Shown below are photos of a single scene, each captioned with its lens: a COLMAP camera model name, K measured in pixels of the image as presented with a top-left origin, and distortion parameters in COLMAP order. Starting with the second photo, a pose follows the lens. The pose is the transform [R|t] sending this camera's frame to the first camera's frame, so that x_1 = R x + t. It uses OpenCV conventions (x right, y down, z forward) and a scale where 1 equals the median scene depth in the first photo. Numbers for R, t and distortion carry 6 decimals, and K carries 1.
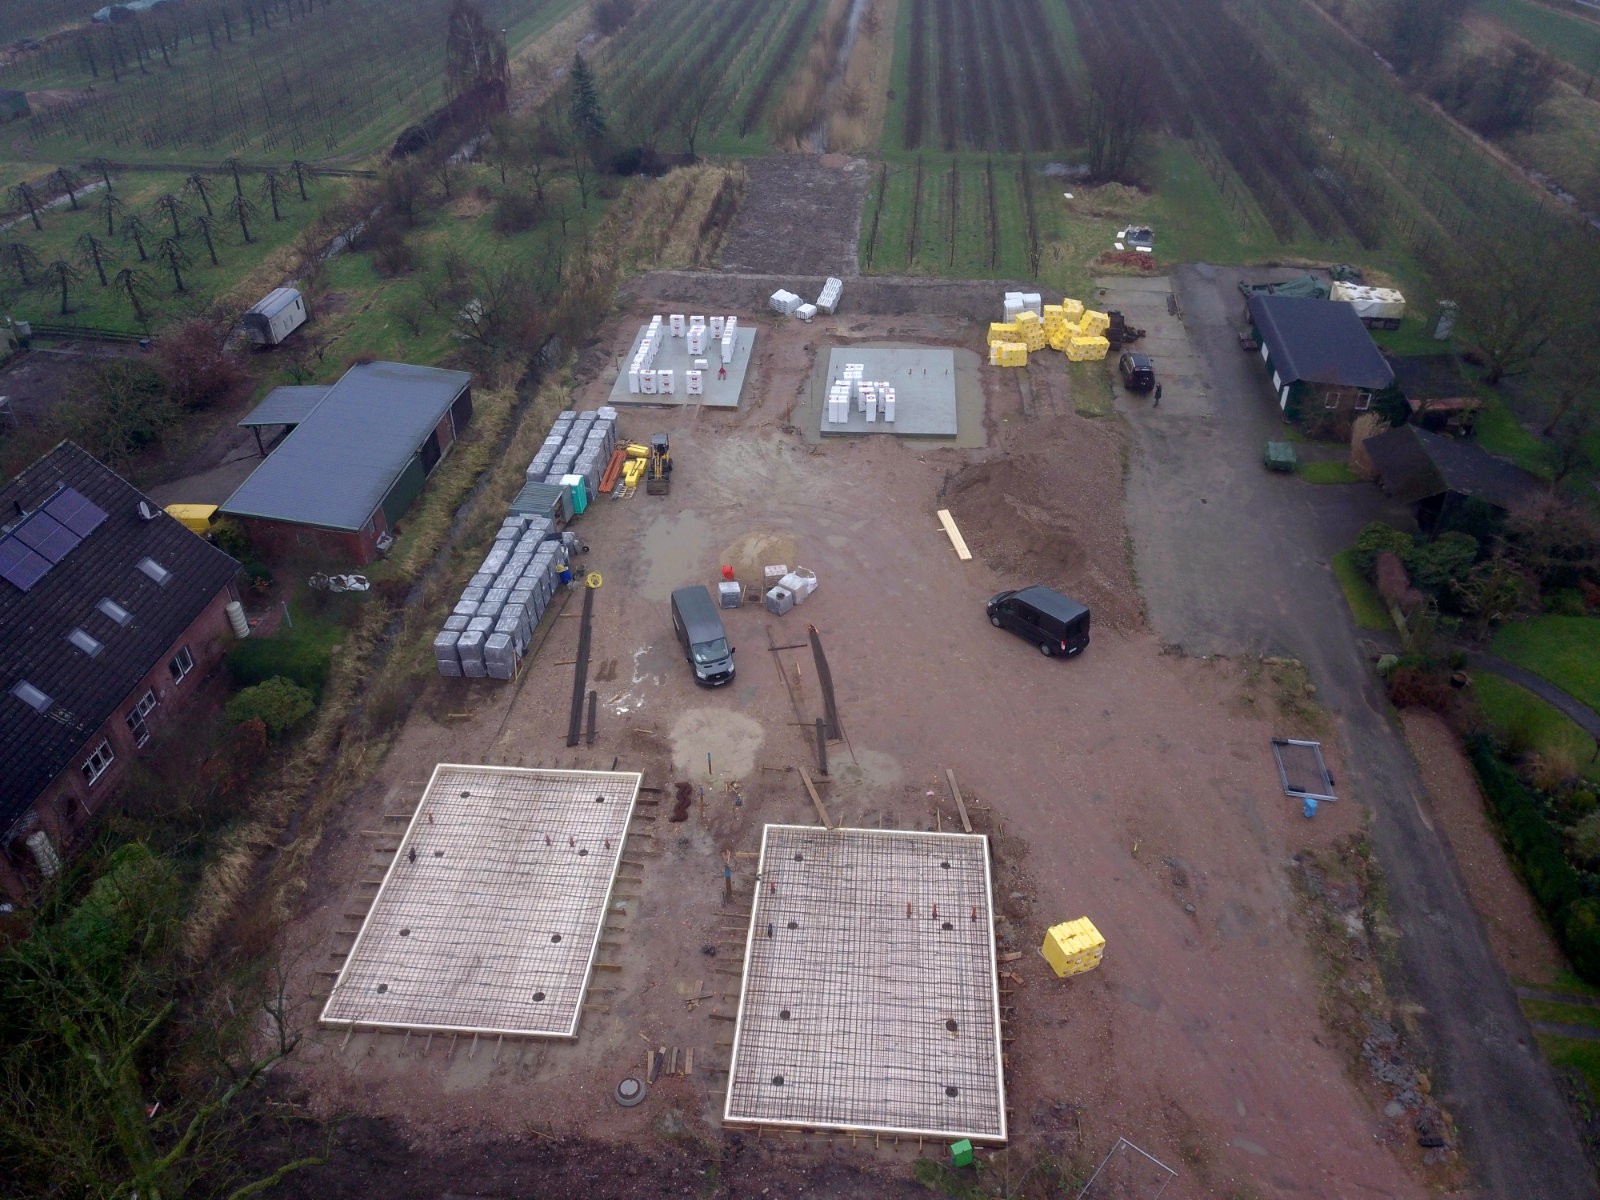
lens RADIAL K [[1220.8, 0, 800.0], [0, 1220.8, 600.0], [0, 0, 1]] dist [0.013022, -0.000198]
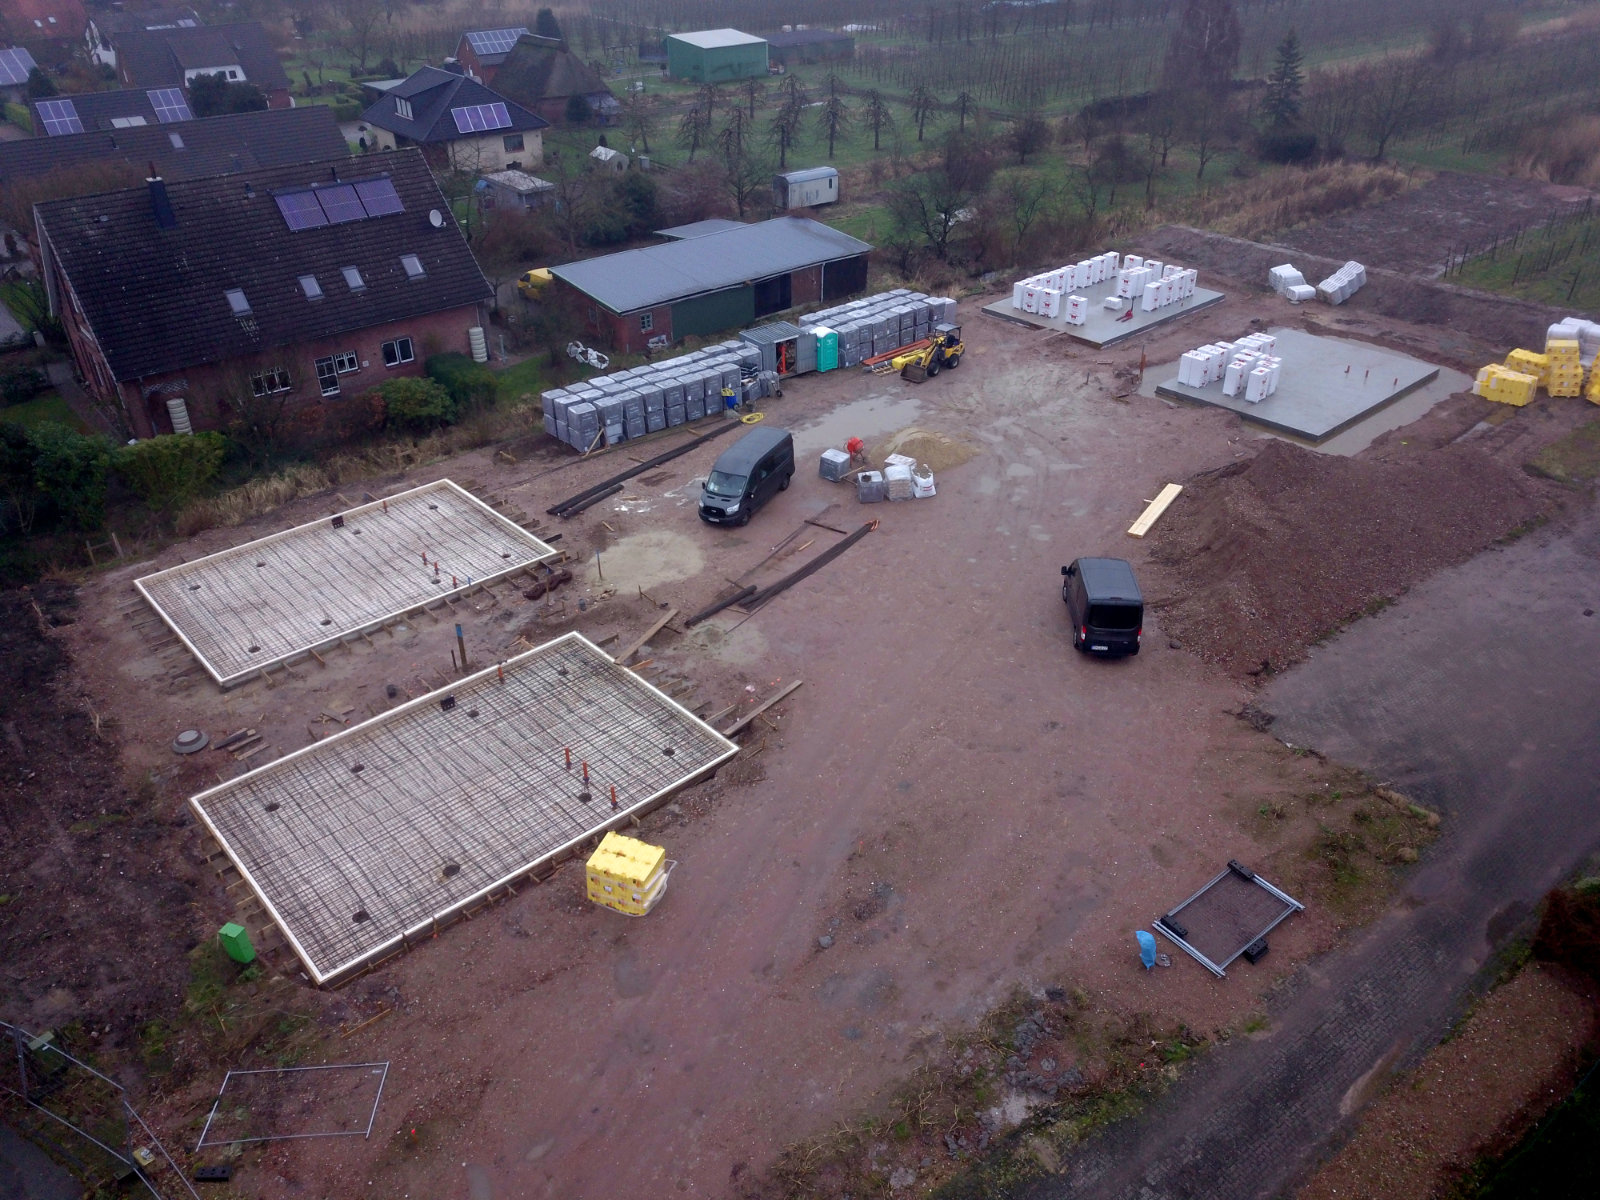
lens RADIAL K [[1241.3, 0, 800.6], [0, 1241.3, 570.9], [0, 0, 1]] dist [0.003847, -0.004515]
pose [[0.722542, 0.345487, -0.598809, 0.447432], [-0.401835, 0.914708, 0.042881, 0.034894], [0.562550, 0.209639, 0.799743, 0.300808]]
